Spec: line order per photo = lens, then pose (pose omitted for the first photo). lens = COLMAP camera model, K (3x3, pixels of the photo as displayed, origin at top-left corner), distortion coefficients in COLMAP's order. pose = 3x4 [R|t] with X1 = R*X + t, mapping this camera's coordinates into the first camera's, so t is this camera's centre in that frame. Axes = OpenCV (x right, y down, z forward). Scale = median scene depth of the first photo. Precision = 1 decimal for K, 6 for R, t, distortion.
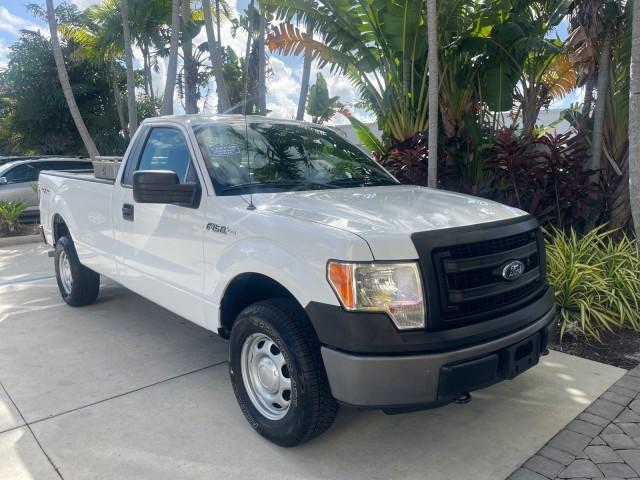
lens RADIAL K [[485.3, 0, 321.0], [0, 485.3, 240.9], [0, 0, 1]] dist [0.062498, -0.091261]
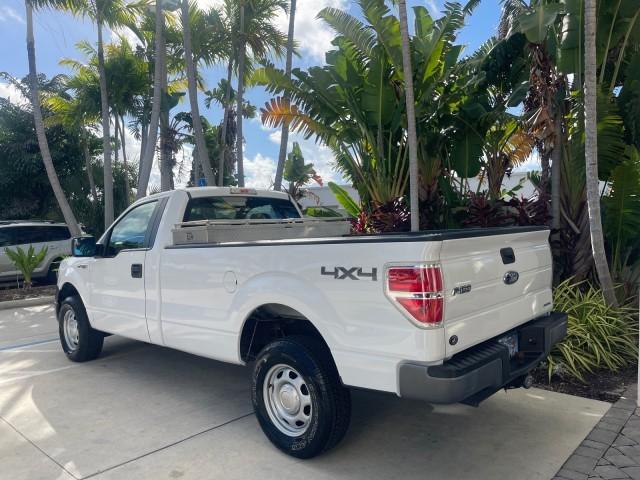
lens RADIAL K [[485.3, 0, 323.0], [0, 485.3, 242.5], [0, 0, 1]] dist [0.062498, -0.091261]
pose [[0.995031, -0.013691, 0.098618, -0.111671], [0.025486, 0.992524, -0.119362, 0.008968], [-0.096247, 0.121282, 0.987941, -0.077193]]
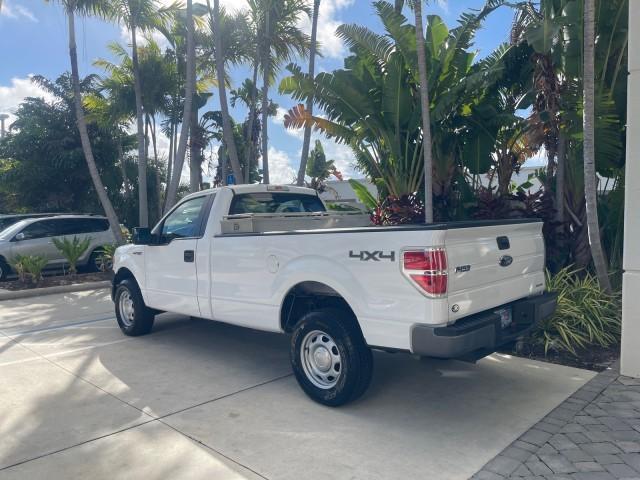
lens RADIAL K [[485.3, 0, 320.2], [0, 485.3, 242.0], [0, 0, 1]] dist [0.062498, -0.091261]
pose [[0.998133, -0.011230, 0.060032, -0.145784], [0.017626, 0.994092, -0.107099, 0.033291], [-0.058474, 0.107957, 0.992434, -0.224542]]
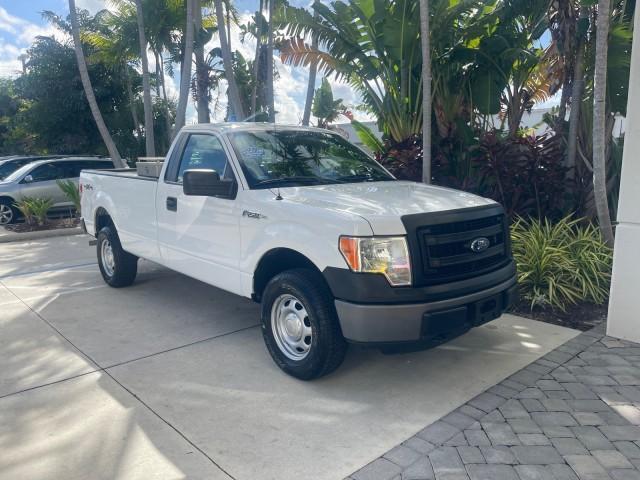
lens RADIAL K [[485.3, 0, 321.7], [0, 485.3, 241.1], [0, 0, 1]] dist [0.062498, -0.091261]
pose [[0.999991, -0.003510, -0.002527, -0.015512], [0.003523, 0.999980, 0.005301, 0.022481], [0.002508, -0.005310, 0.999983, -0.167181]]
